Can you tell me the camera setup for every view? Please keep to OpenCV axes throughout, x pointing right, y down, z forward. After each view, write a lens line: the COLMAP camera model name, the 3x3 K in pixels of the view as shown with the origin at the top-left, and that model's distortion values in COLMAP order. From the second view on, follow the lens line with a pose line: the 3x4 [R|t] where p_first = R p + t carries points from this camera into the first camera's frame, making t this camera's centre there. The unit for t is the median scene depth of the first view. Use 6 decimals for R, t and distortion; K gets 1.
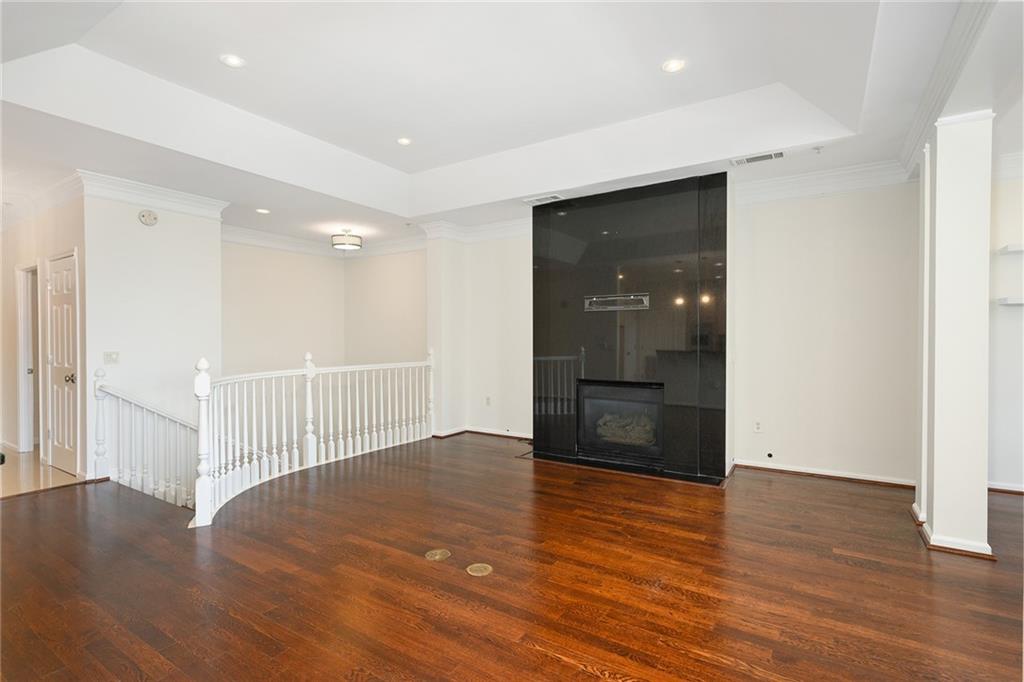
lens RADIAL K [[517.1, 0, 508.2], [0, 517.1, 339.9], [0, 0, 1]] dist [0.000728, -0.001087]
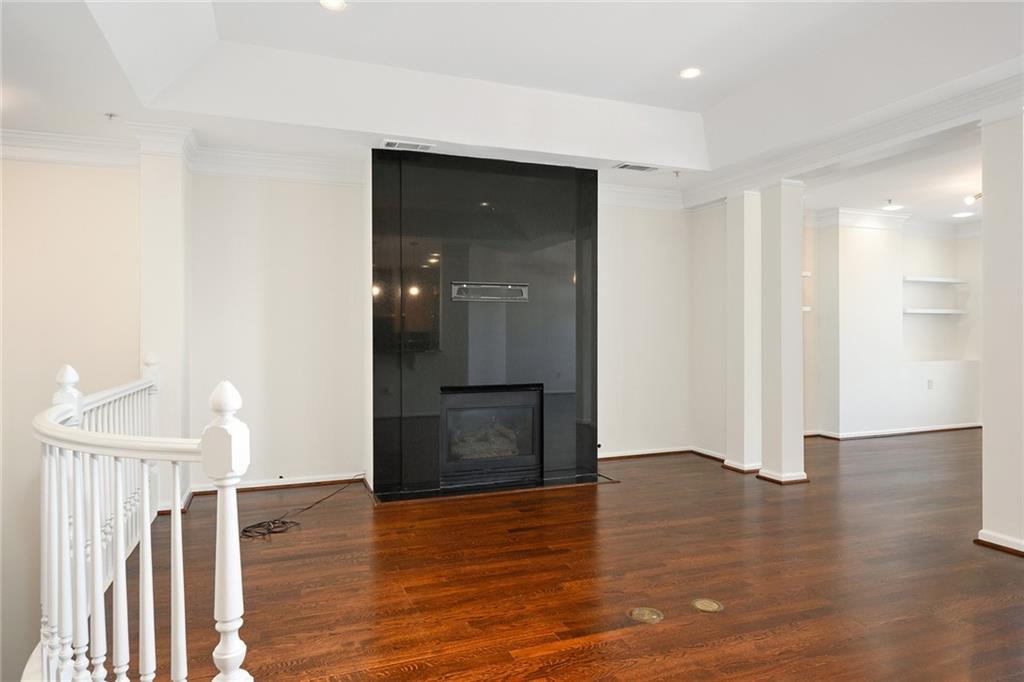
lens RADIAL K [[647.2, 0, 512.7], [0, 647.2, 336.2], [0, 0, 1]] dist [-0.025063, 0.002341]
pose [[0.559566, -0.002045, 0.828784, -0.621397], [0.000781, 0.999998, 0.001940, -0.002624], [-0.828786, -0.000438, 0.559566, 0.372391]]
